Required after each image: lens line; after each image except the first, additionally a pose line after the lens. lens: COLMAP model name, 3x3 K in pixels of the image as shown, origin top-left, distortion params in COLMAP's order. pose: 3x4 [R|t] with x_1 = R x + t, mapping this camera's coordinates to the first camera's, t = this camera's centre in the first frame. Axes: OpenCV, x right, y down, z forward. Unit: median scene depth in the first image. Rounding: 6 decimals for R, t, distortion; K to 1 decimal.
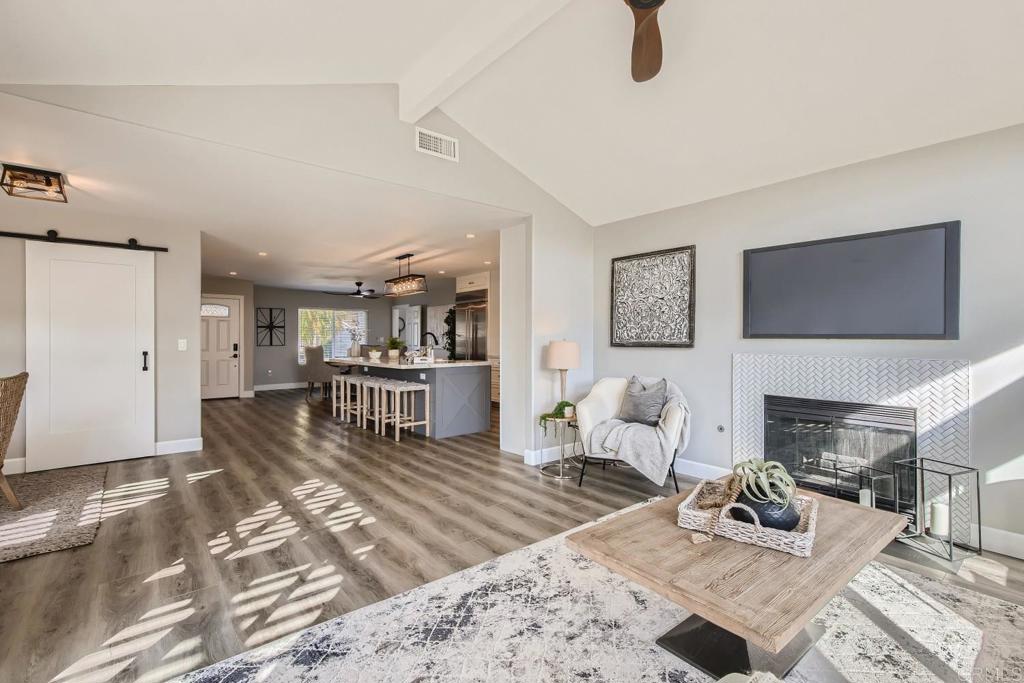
lens RADIAL K [[462.8, 0, 511.6], [0, 462.8, 339.2], [0, 0, 1]] dist [-0.000894, -0.000245]
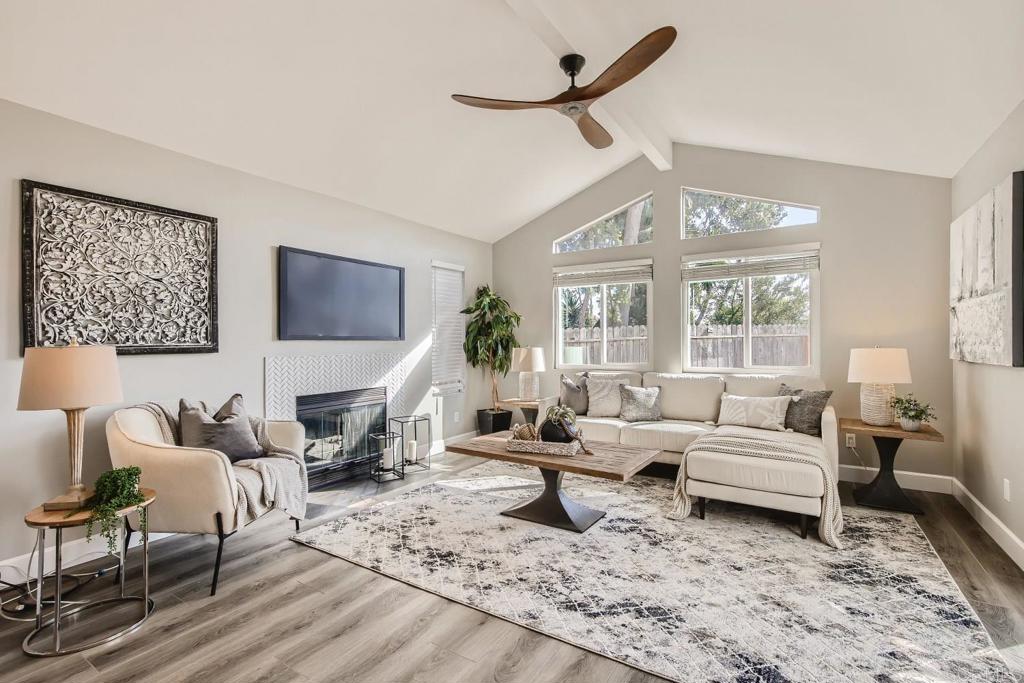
lens RADIAL K [[462.8, 0, 531.9], [0, 462.8, 340.5], [0, 0, 1]] dist [-0.000894, -0.000245]
pose [[-0.339557, 0.001311, 0.940585, -0.544276], [0.008804, 0.999960, 0.001785, 0.002063], [-0.940544, 0.008887, -0.339555, 0.834070]]
